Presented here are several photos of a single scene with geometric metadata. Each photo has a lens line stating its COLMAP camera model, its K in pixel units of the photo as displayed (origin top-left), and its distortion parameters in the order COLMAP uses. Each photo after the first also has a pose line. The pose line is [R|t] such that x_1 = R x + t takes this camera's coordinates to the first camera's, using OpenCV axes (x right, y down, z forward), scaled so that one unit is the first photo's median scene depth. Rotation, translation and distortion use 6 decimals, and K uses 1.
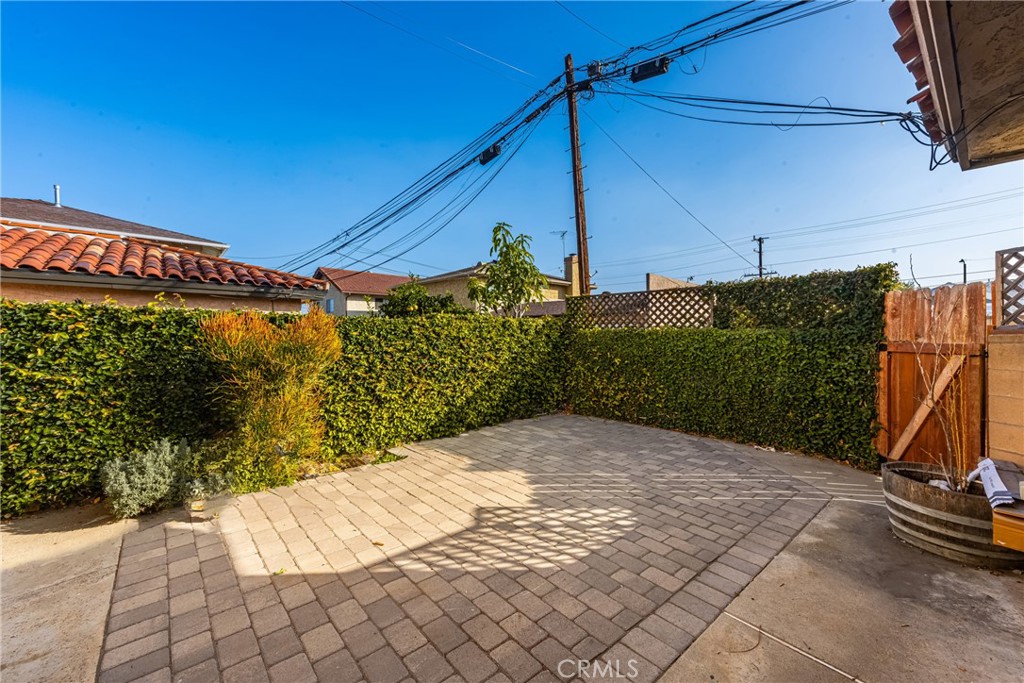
lens RADIAL K [[408.5, 0, 526.9], [0, 408.5, 339.7], [0, 0, 1]] dist [0.000427, 0.000203]
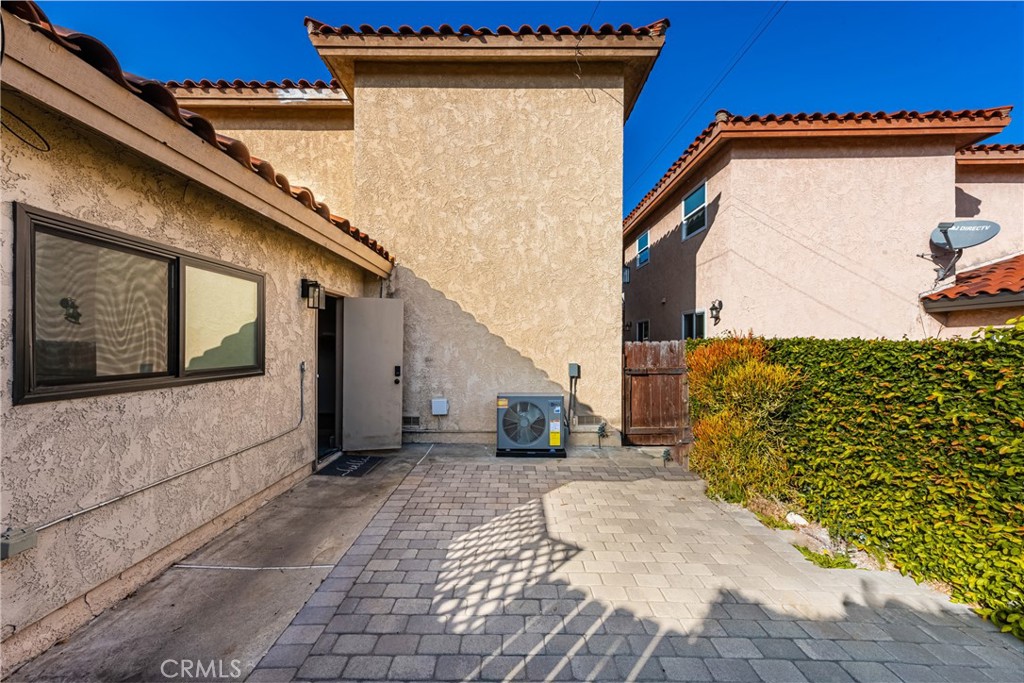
lens RADIAL K [[408.5, 0, 526.9], [0, 408.5, 339.7], [0, 0, 1]] dist [0.000427, 0.000203]
pose [[-0.661033, -0.004076, -0.750346, 0.787961], [-0.013661, 0.999885, 0.006604, -0.106482], [0.750233, 0.014617, -0.661012, 1.725611]]
